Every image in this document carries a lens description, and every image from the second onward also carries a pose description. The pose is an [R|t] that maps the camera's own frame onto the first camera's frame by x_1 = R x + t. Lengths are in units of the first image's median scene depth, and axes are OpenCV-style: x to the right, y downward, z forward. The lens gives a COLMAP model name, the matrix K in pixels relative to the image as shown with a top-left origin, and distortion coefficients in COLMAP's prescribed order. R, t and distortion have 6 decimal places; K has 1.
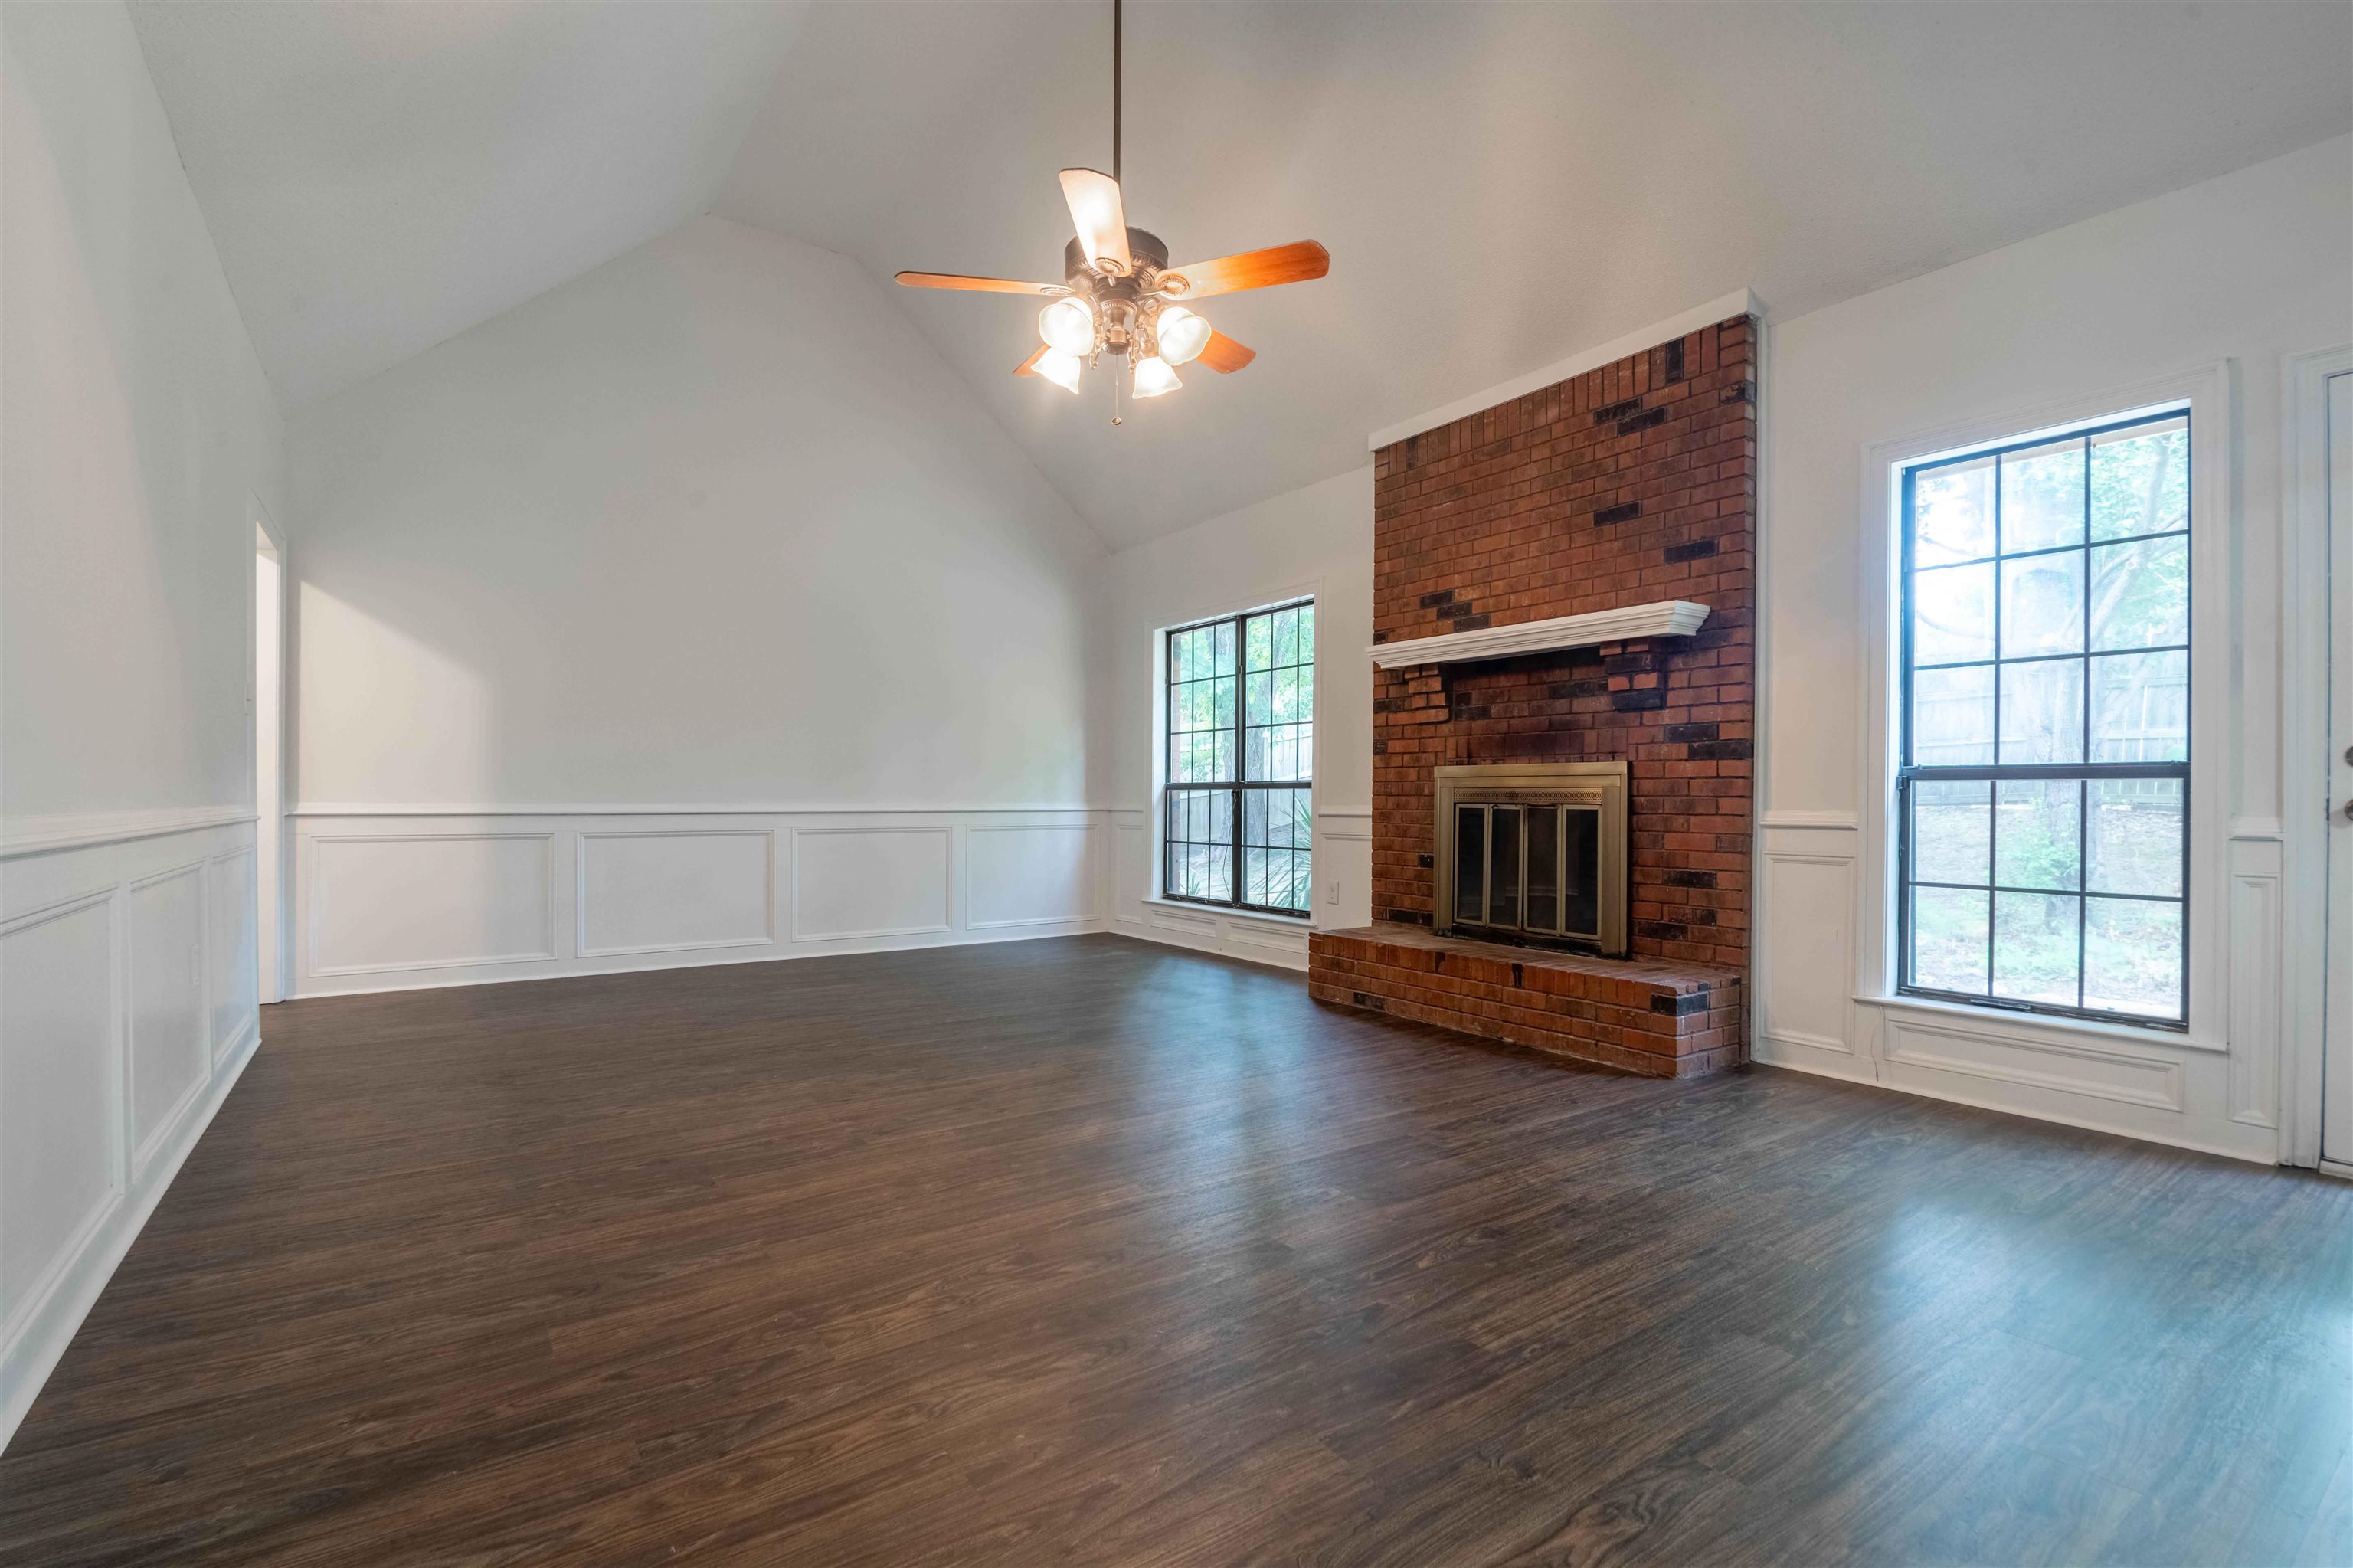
lens RADIAL K [[1057.2, 0, 1167.5], [0, 1057.2, 795.7], [0, 0, 1]] dist [-0.011825, -0.001823]
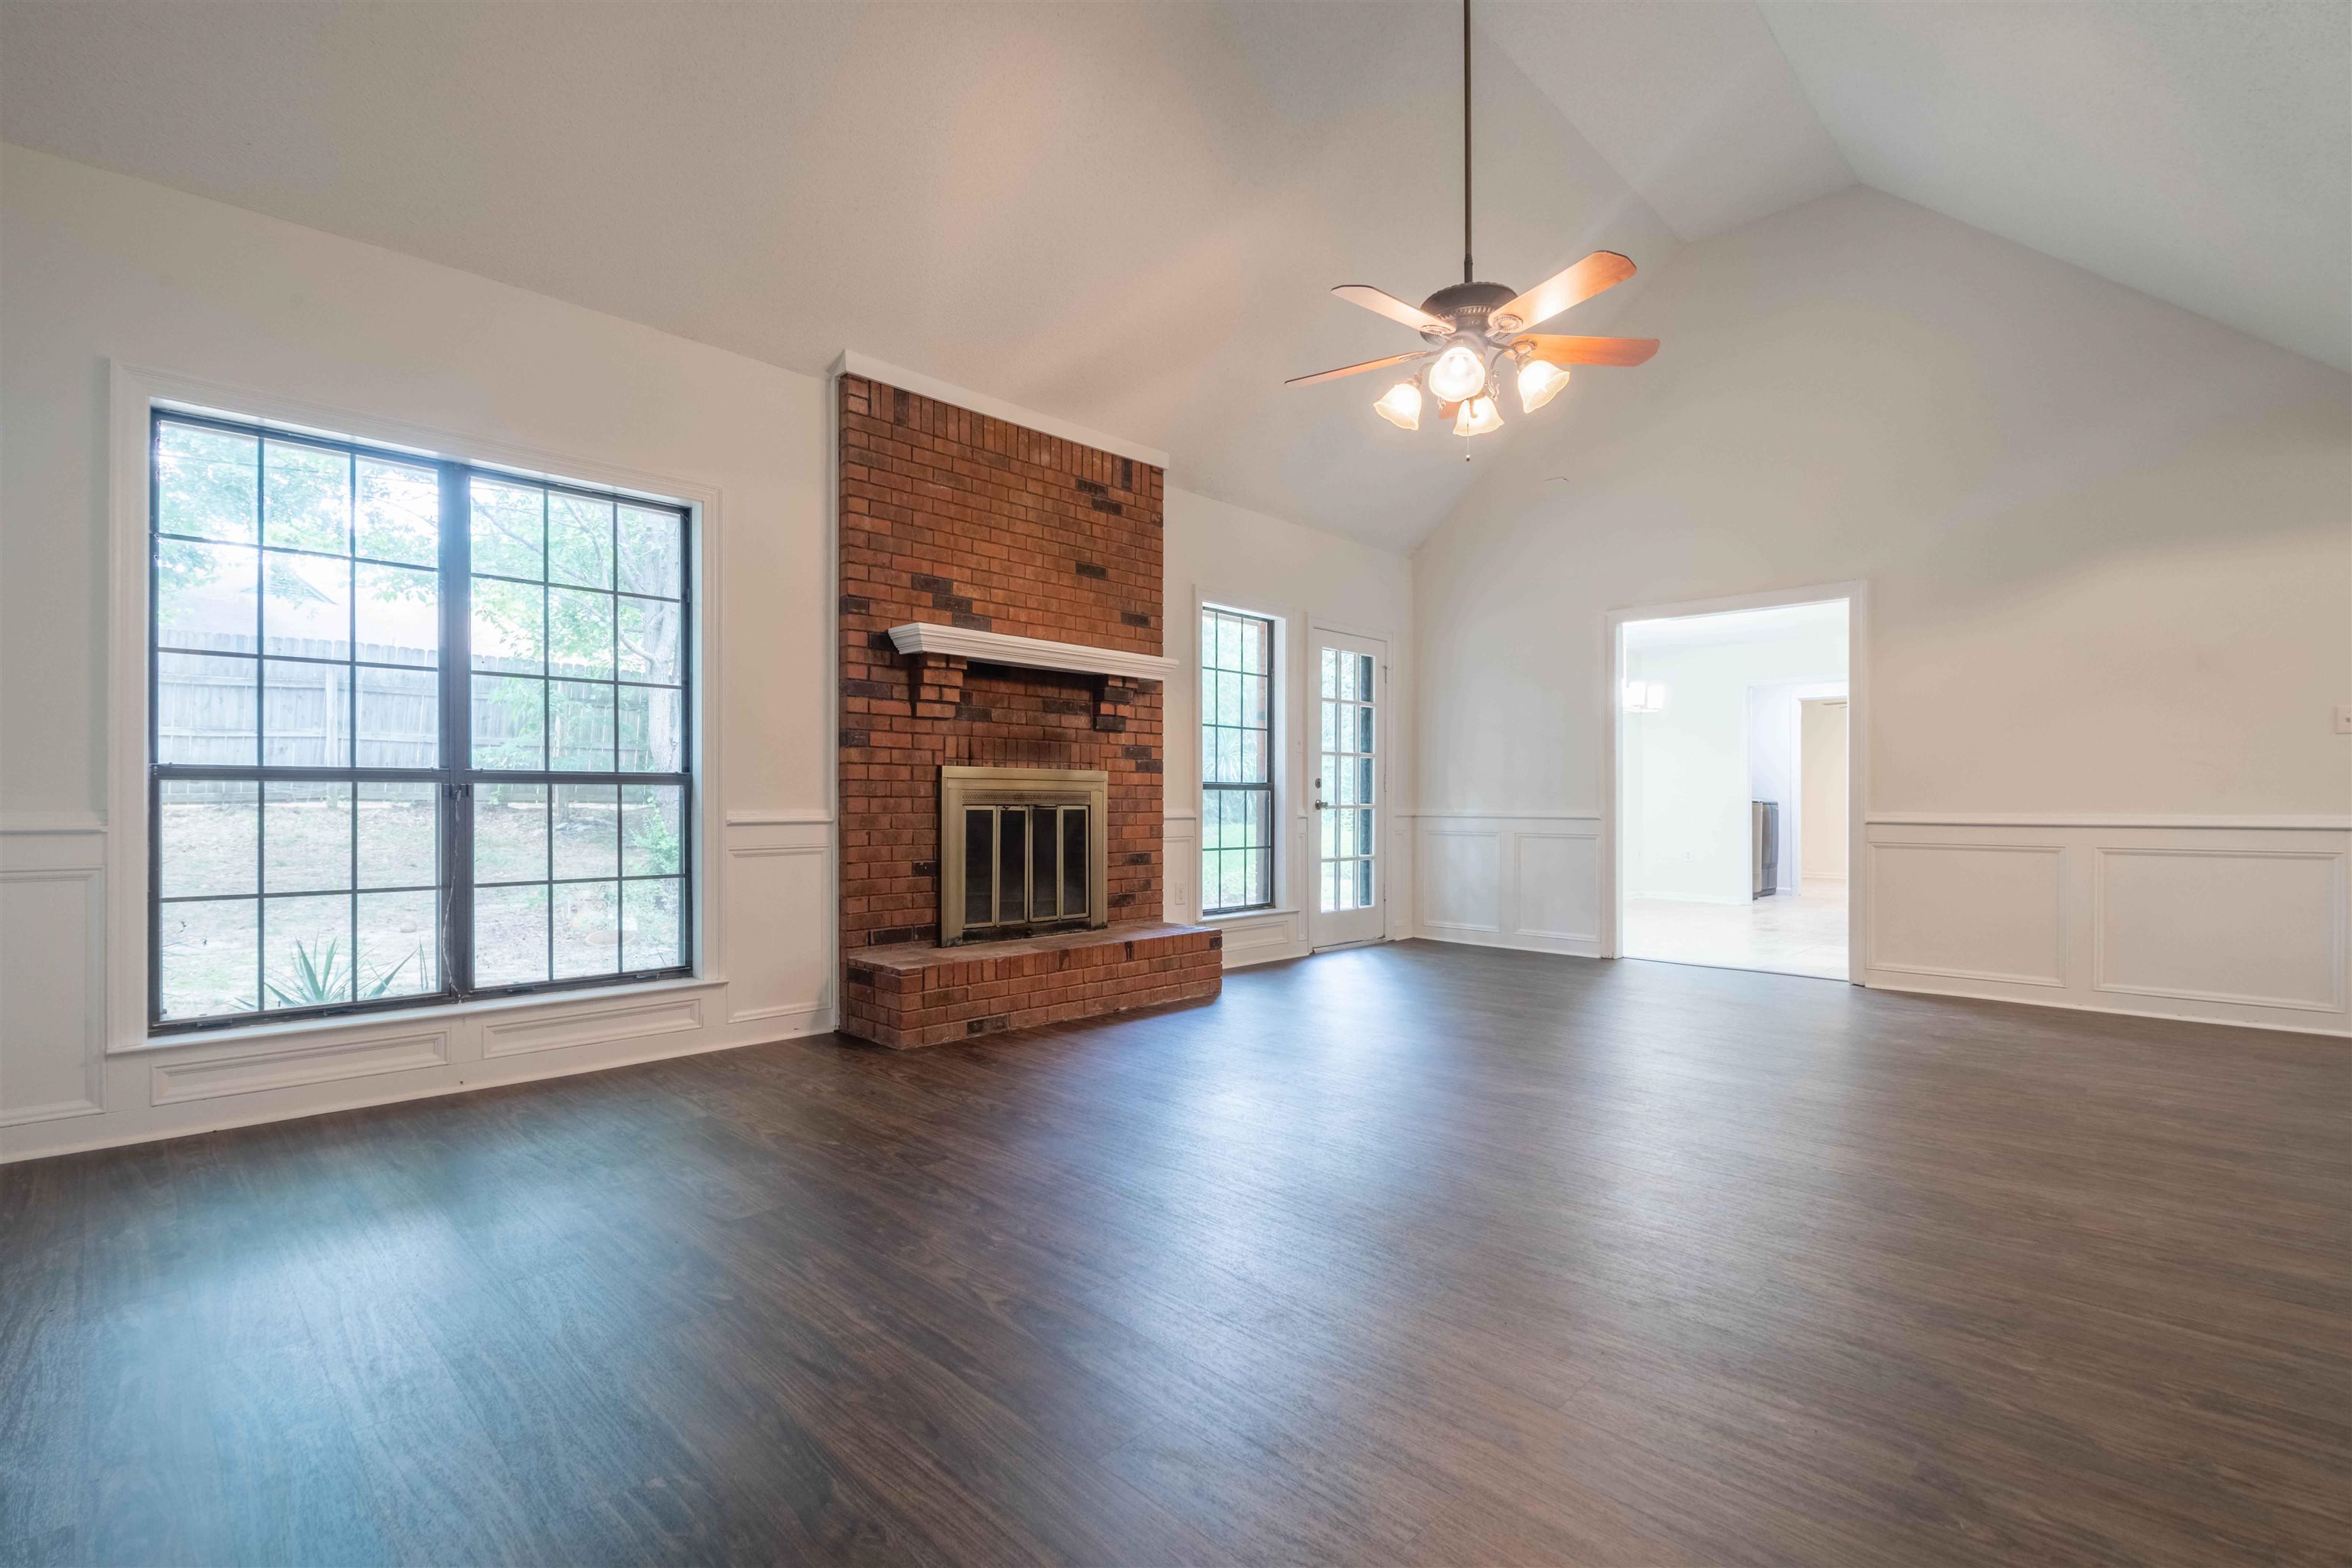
lens RADIAL K [[1056.7, 0, 1157.7], [0, 1056.7, 799.6], [0, 0, 1]] dist [-0.011825, -0.001823]
pose [[-0.166207, 0.001235, 0.986090, -0.750791], [-0.002383, 0.999996, -0.001654, 0.003374], [-0.986088, -0.002624, -0.166203, 1.046745]]
